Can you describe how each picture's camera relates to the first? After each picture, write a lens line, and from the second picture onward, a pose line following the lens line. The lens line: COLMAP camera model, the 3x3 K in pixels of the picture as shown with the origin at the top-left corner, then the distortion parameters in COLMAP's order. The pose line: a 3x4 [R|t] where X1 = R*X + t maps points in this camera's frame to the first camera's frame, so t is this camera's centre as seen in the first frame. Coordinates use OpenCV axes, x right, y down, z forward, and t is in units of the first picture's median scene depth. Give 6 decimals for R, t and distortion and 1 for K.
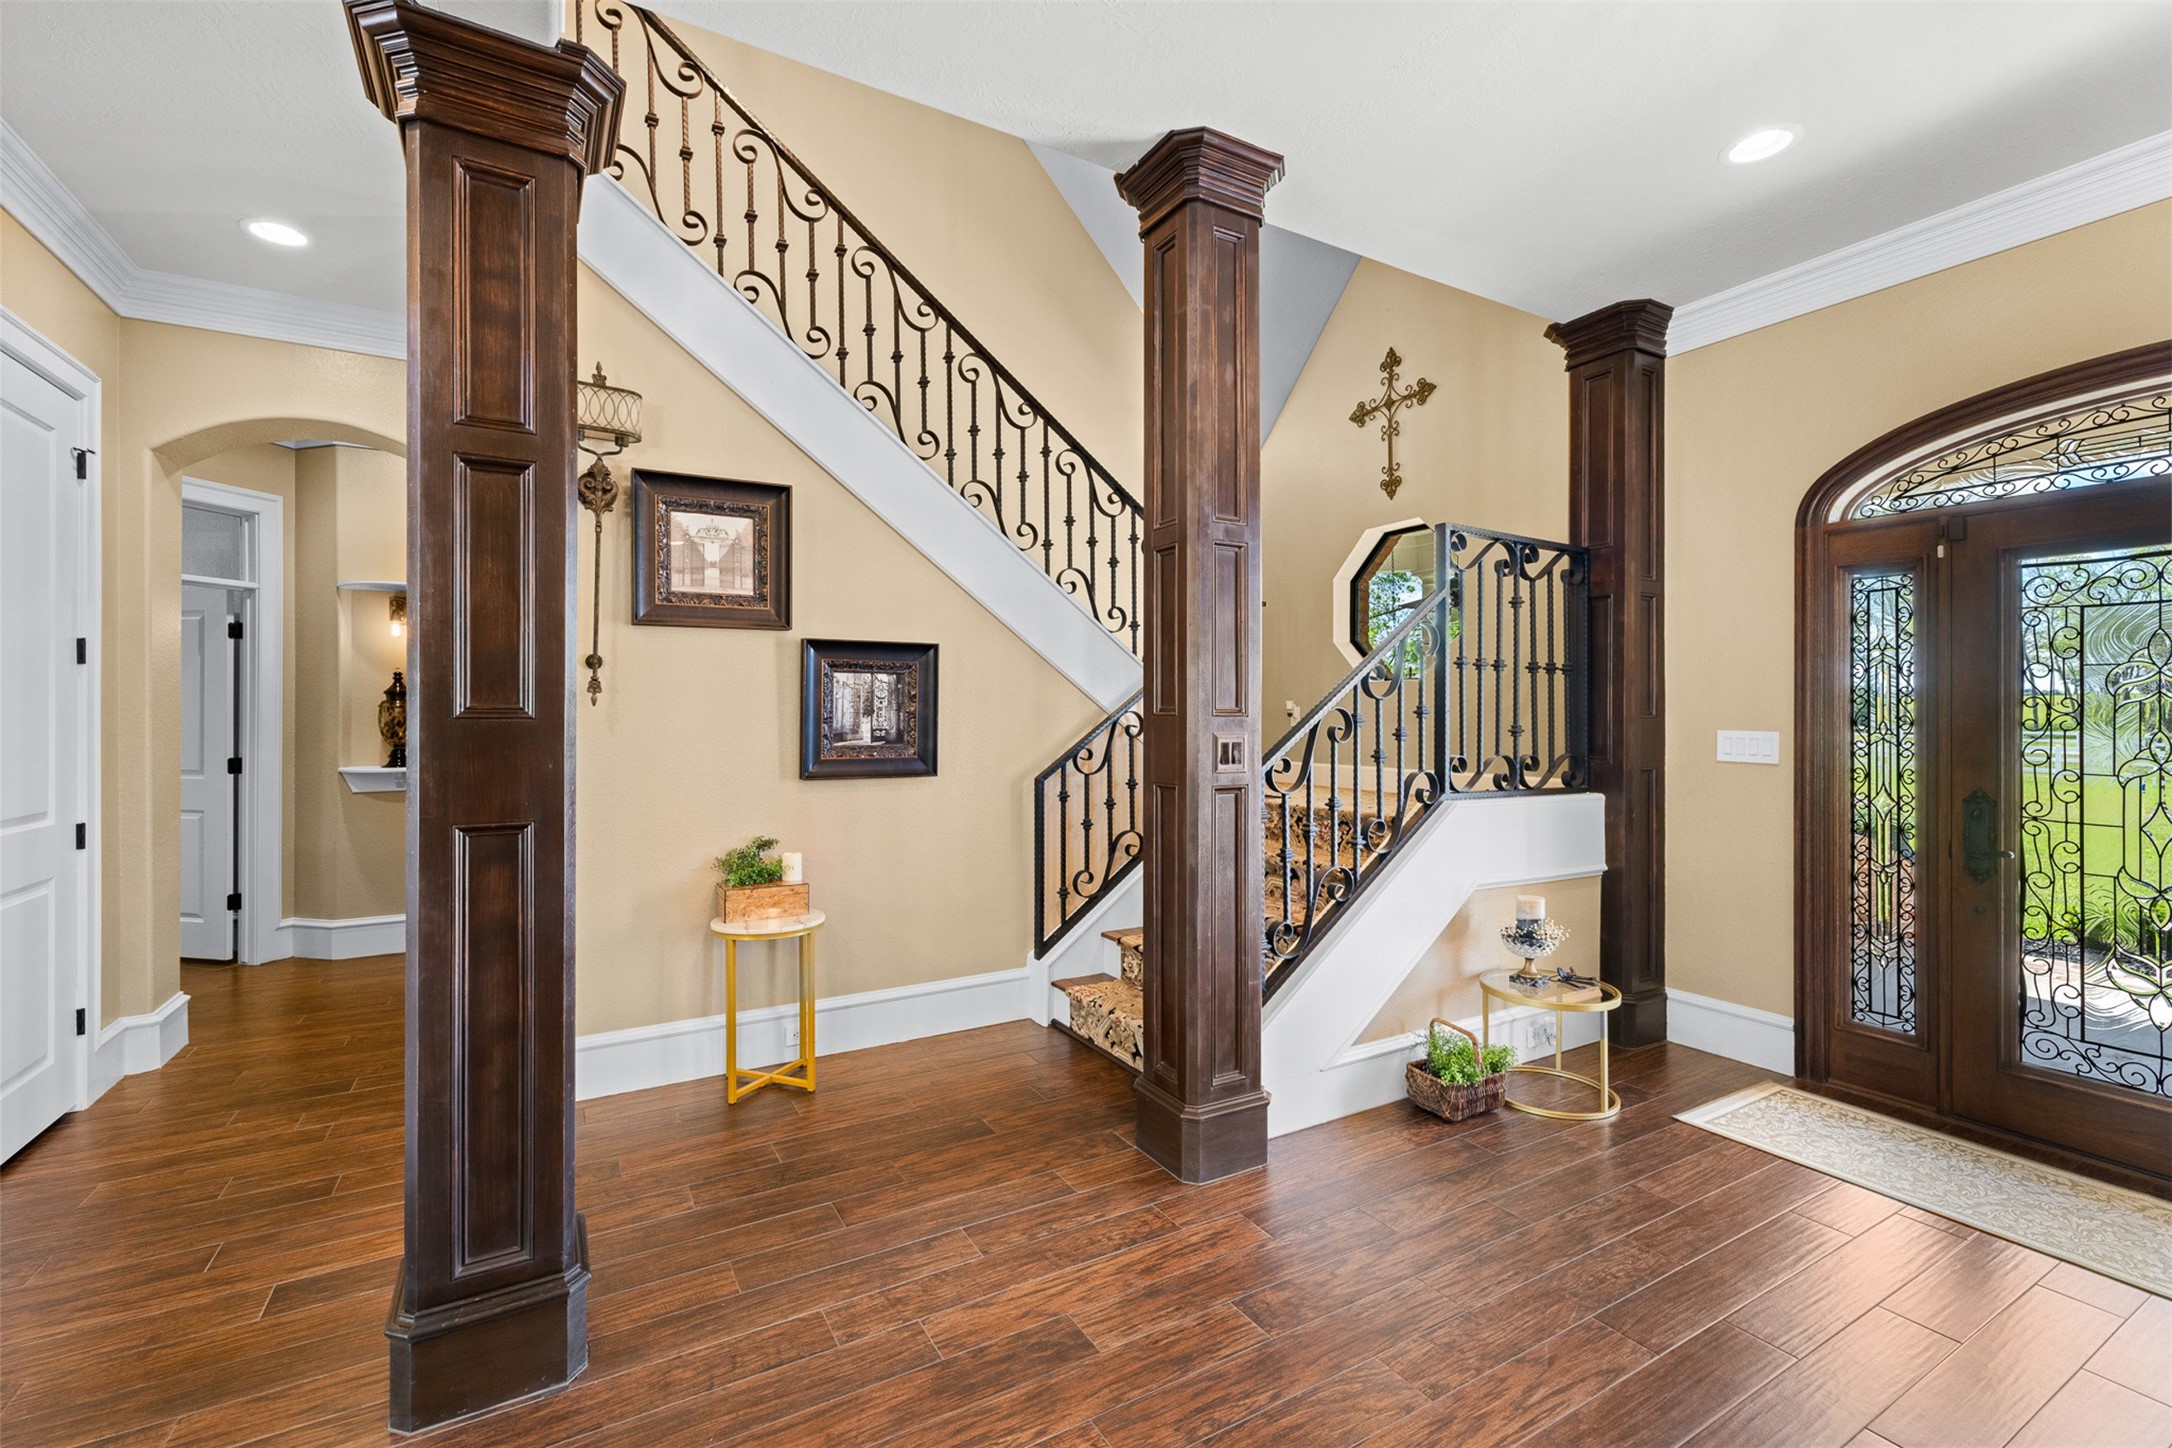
lens RADIAL K [[918.8, 0, 1088.4], [0, 918.8, 717.6], [0, 0, 1]] dist [0.001862, 0.000221]
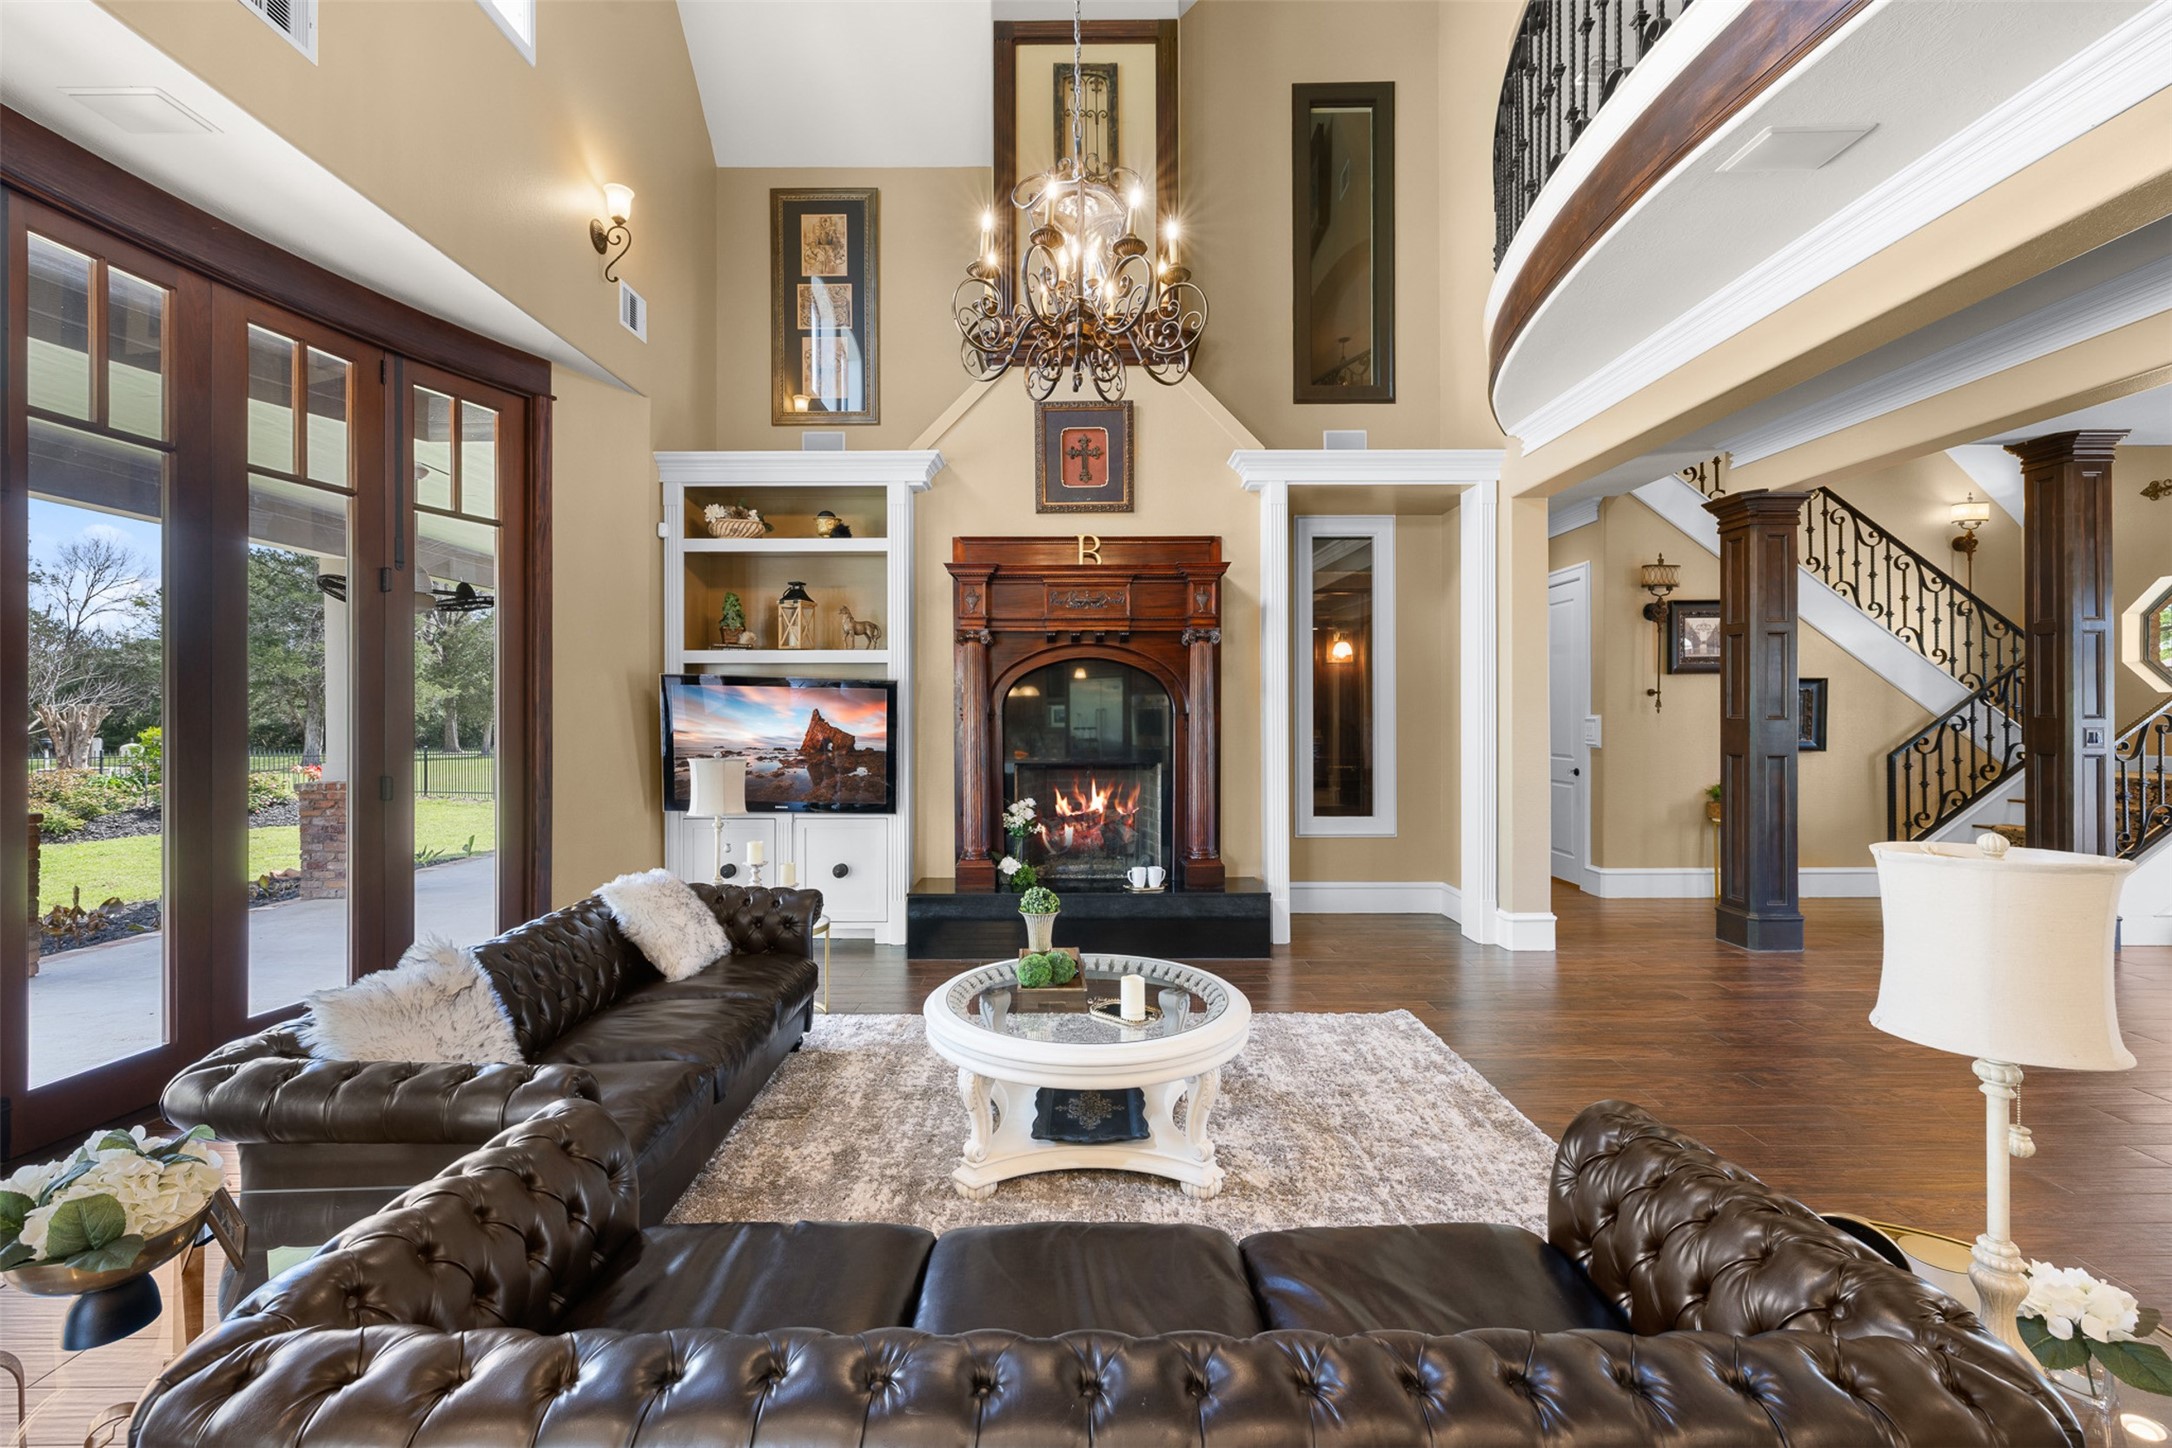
lens RADIAL K [[918.8, 0, 1079.7], [0, 918.8, 714.1], [0, 0, 1]] dist [0.001862, 0.000221]
pose [[0.865747, -0.000083, -0.500482, -0.487454], [-0.001611, 0.999994, -0.002953, -0.001654], [0.500479, 0.003363, 0.865742, -1.183300]]
